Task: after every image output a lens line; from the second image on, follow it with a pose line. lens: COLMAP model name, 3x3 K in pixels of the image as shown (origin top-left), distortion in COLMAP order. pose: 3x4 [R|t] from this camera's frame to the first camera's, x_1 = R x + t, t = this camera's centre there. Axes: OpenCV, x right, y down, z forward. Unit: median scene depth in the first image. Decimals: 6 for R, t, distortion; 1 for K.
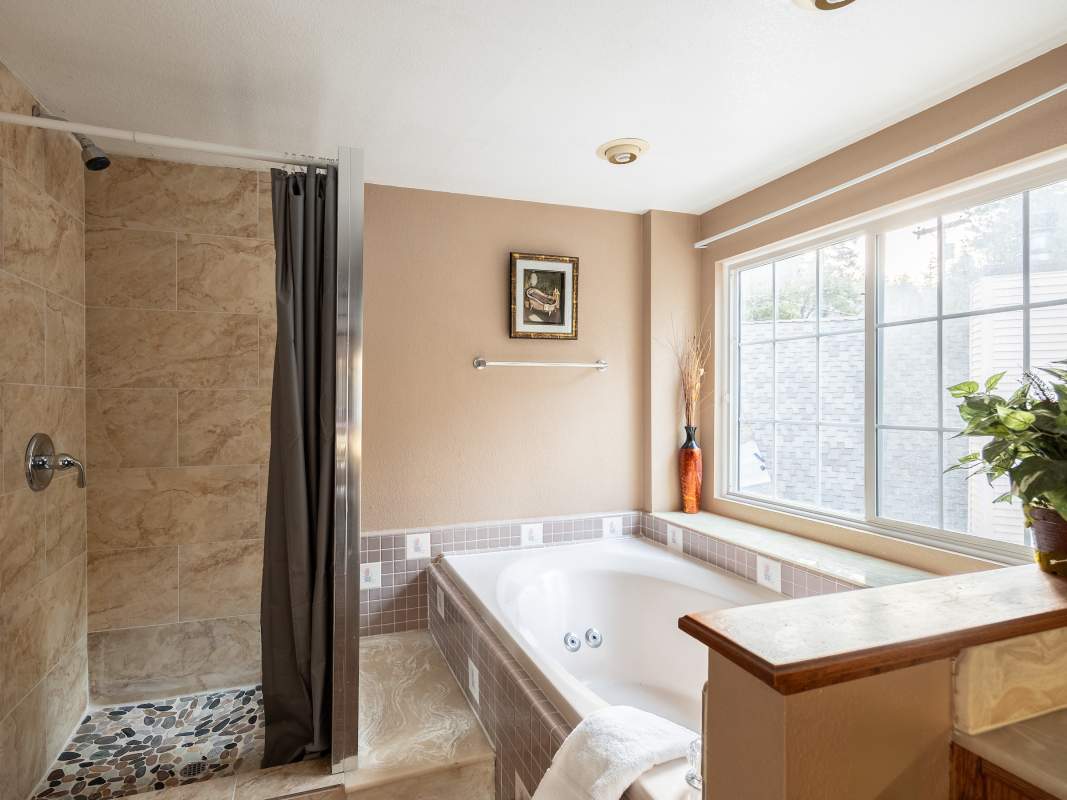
lens RADIAL K [[705.4, 0, 534.3], [0, 705.4, 404.7], [0, 0, 1]] dist [-0.001854, -0.000147]
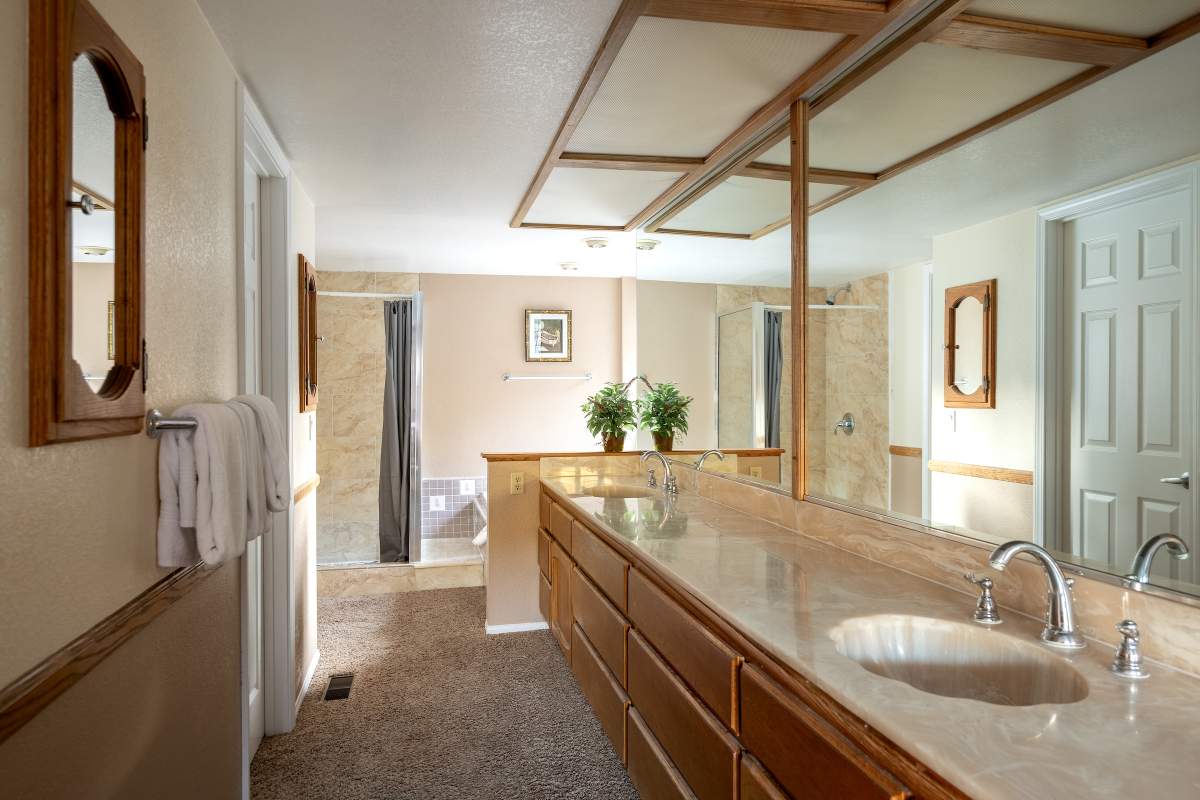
lens RADIAL K [[756.5, 0, 600.3], [0, 756.5, 396.5], [0, 0, 1]] dist [0.000430, -0.000027]
pose [[0.997462, -0.001871, -0.071174, 0.316743], [0.001210, 0.999956, -0.009319, 0.001578], [0.071188, 0.009209, 0.997420, -0.880016]]
